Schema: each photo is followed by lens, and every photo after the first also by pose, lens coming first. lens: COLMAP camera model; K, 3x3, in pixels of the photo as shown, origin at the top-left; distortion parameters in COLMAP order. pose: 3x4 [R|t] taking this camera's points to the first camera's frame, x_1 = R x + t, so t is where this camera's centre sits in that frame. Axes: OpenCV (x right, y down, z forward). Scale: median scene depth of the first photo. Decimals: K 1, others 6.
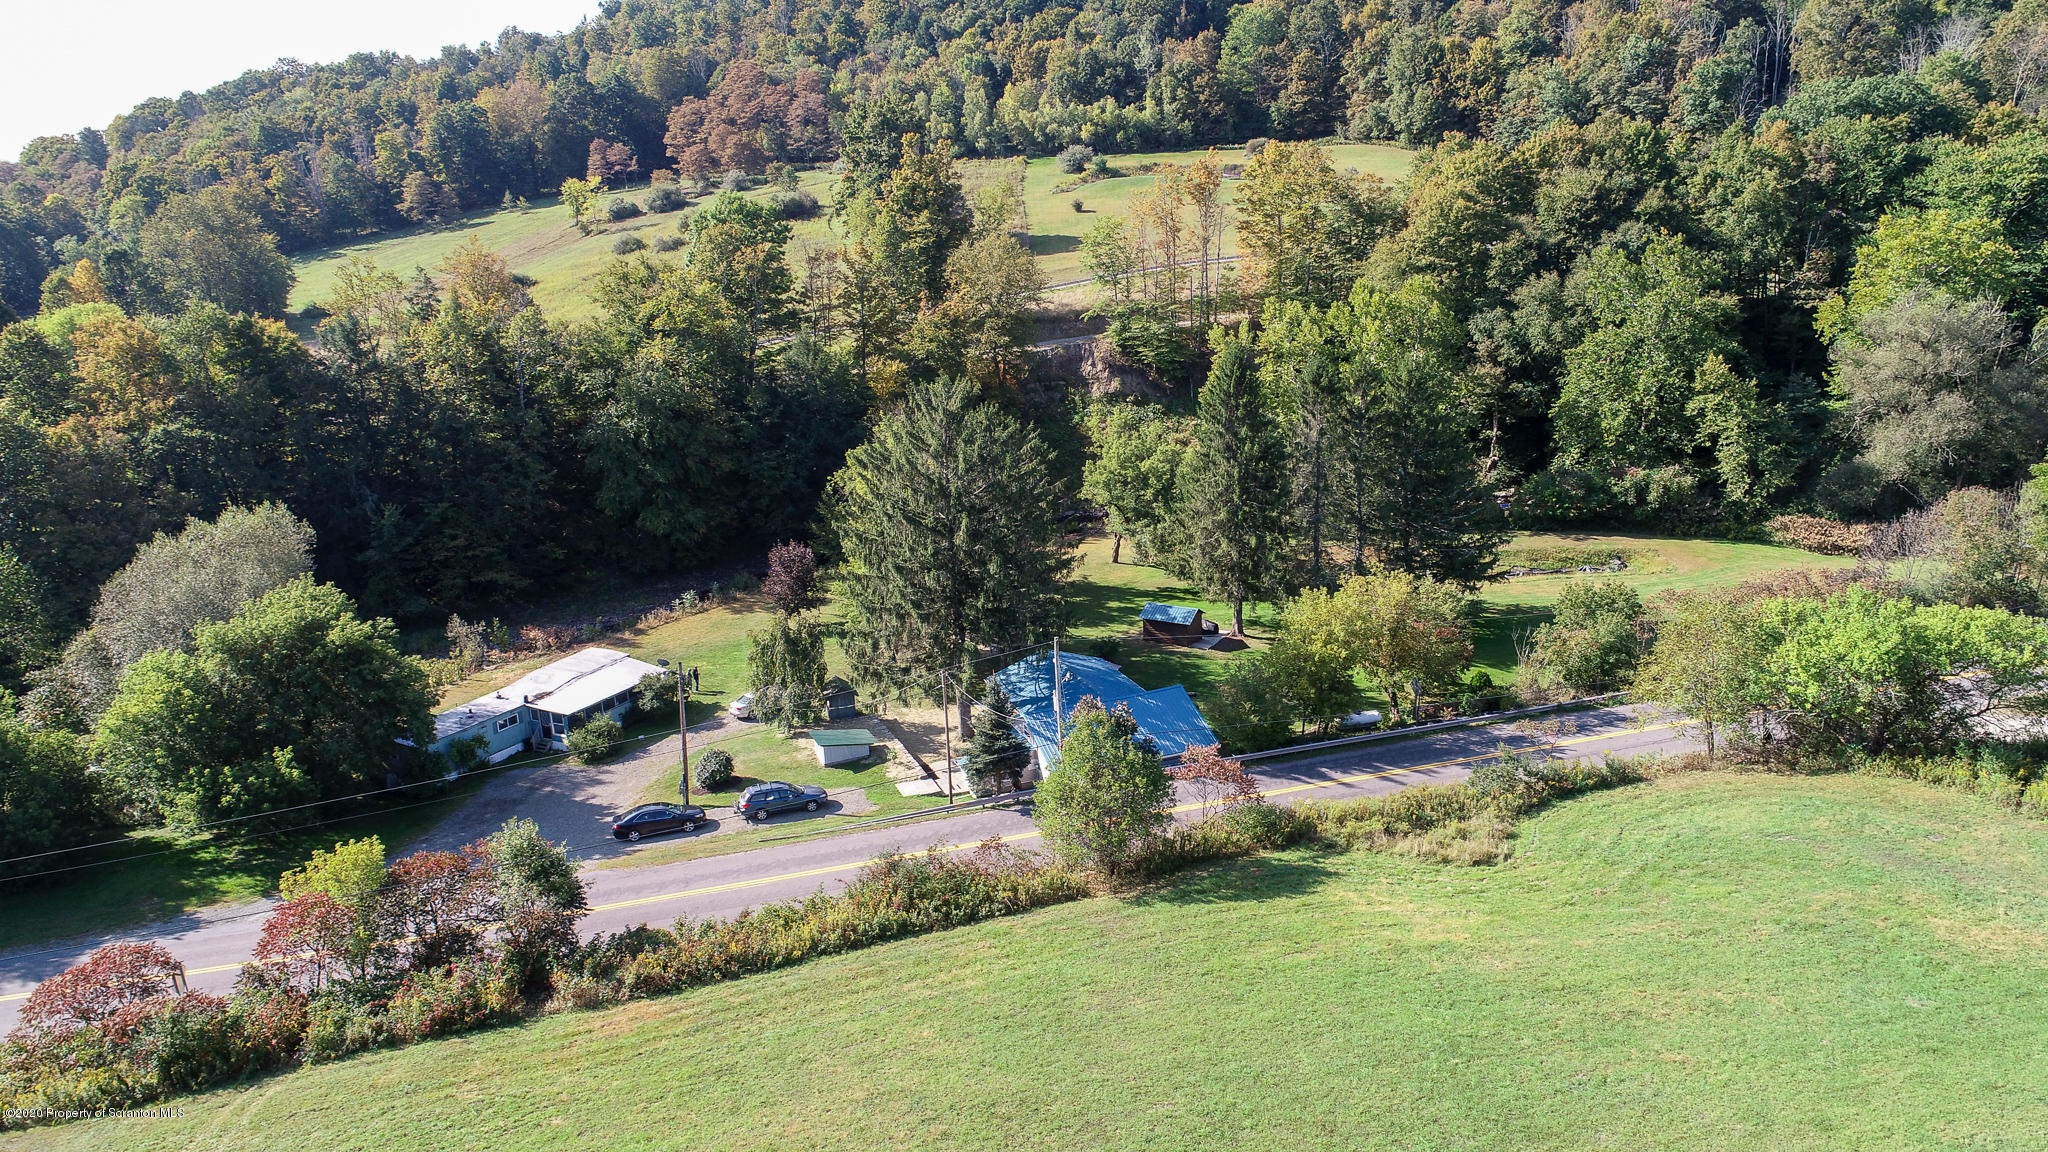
lens RADIAL K [[1416.1, 0, 1024.0], [0, 1416.1, 576.0], [0, 0, 1]] dist [-0.000580, 0.002072]
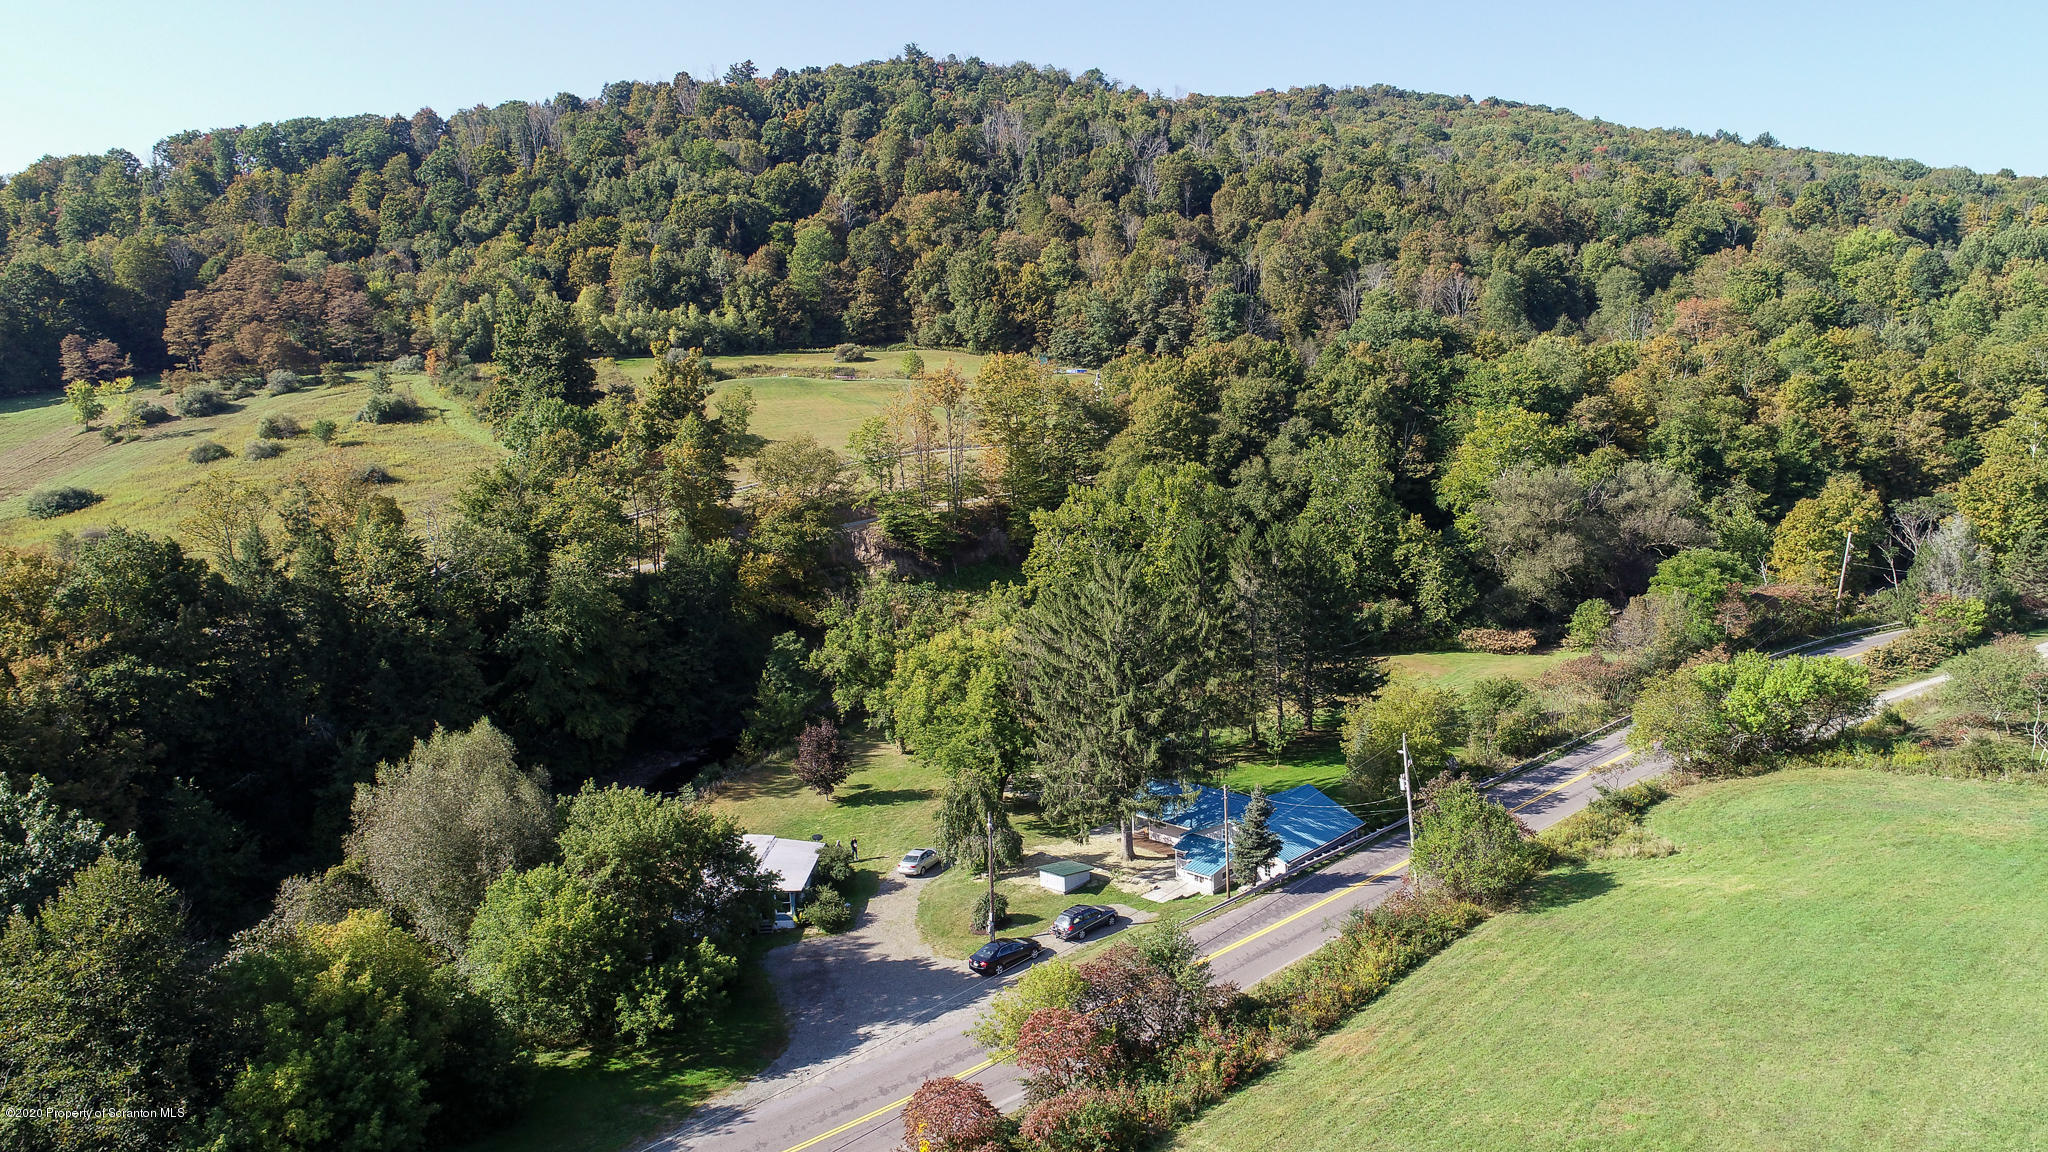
lens RADIAL K [[1416.1, 0, 1024.0], [0, 1416.1, 576.0], [0, 0, 1]] dist [-0.000580, 0.002072]
pose [[0.898552, -0.061140, 0.434586, -0.223968], [0.117004, 0.987781, -0.102953, -0.002084], [-0.422982, 0.143357, 0.894726, -0.017512]]
